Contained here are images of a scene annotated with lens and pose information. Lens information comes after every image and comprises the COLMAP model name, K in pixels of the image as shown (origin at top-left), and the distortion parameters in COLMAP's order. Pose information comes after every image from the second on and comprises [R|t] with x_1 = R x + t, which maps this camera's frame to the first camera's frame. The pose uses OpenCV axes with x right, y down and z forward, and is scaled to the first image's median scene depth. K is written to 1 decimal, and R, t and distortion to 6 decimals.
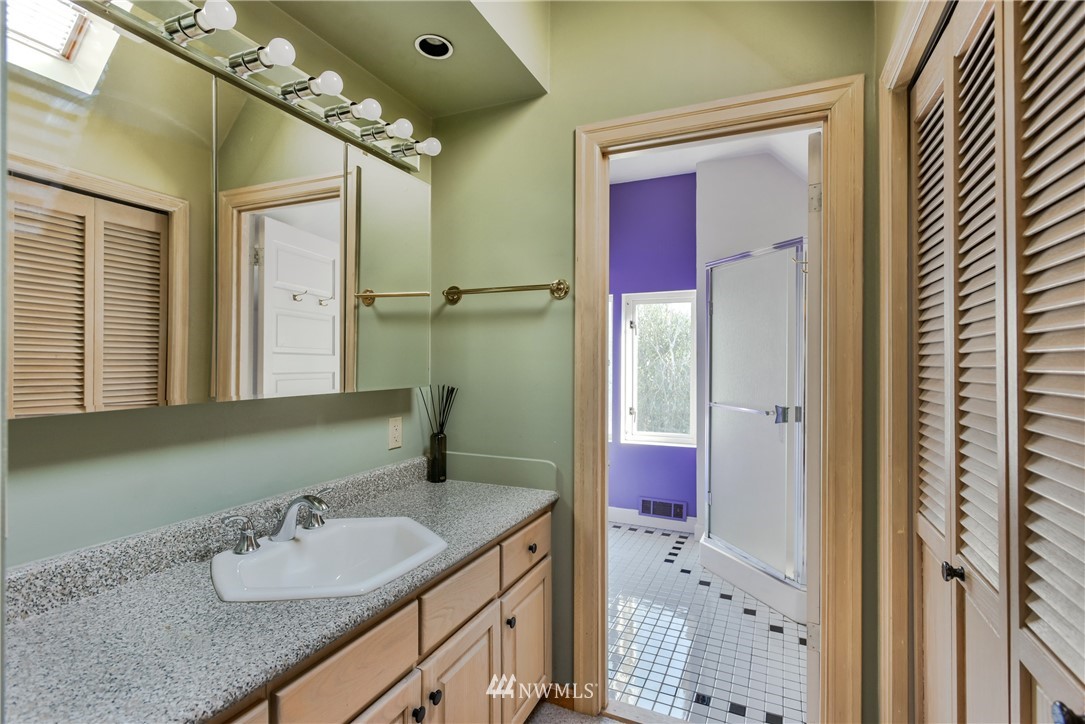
lens RADIAL K [[510.5, 0, 547.0], [0, 510.5, 361.1], [0, 0, 1]] dist [0.001399, 0.000407]
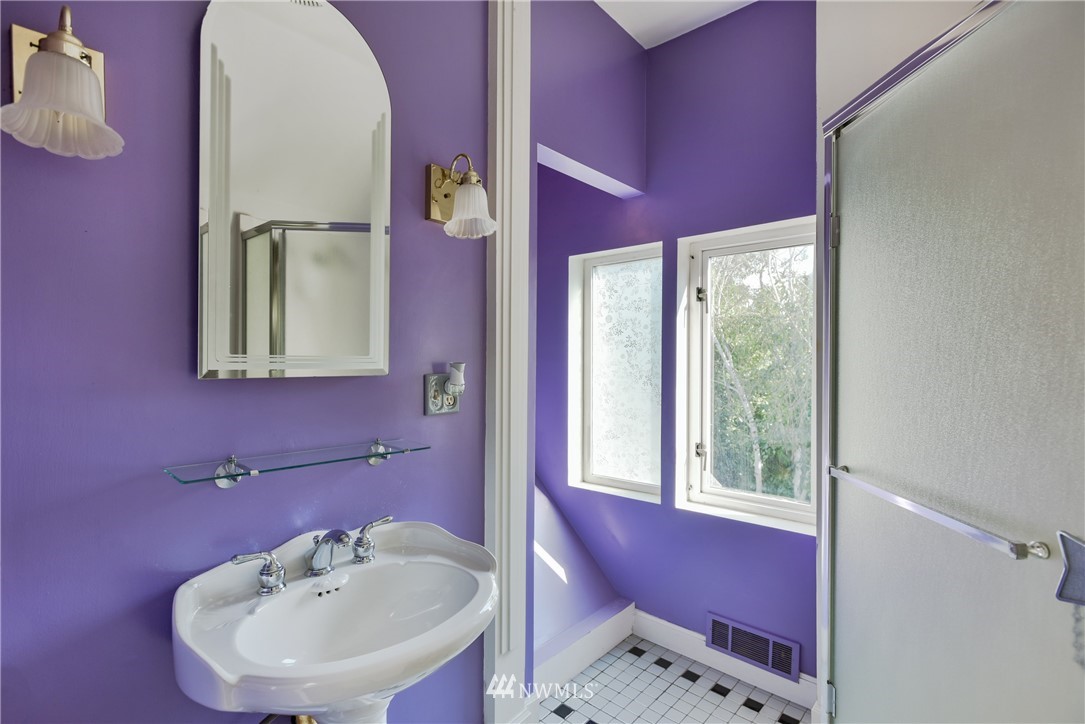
lens RADIAL K [[510.5, 0, 547.0], [0, 510.5, 361.1], [0, 0, 1]] dist [0.001399, 0.000407]
pose [[0.956369, 0.000682, -0.292159, 0.178303], [0.001966, 0.999960, 0.008768, -0.004330], [0.292153, -0.008960, 0.956330, 0.442333]]
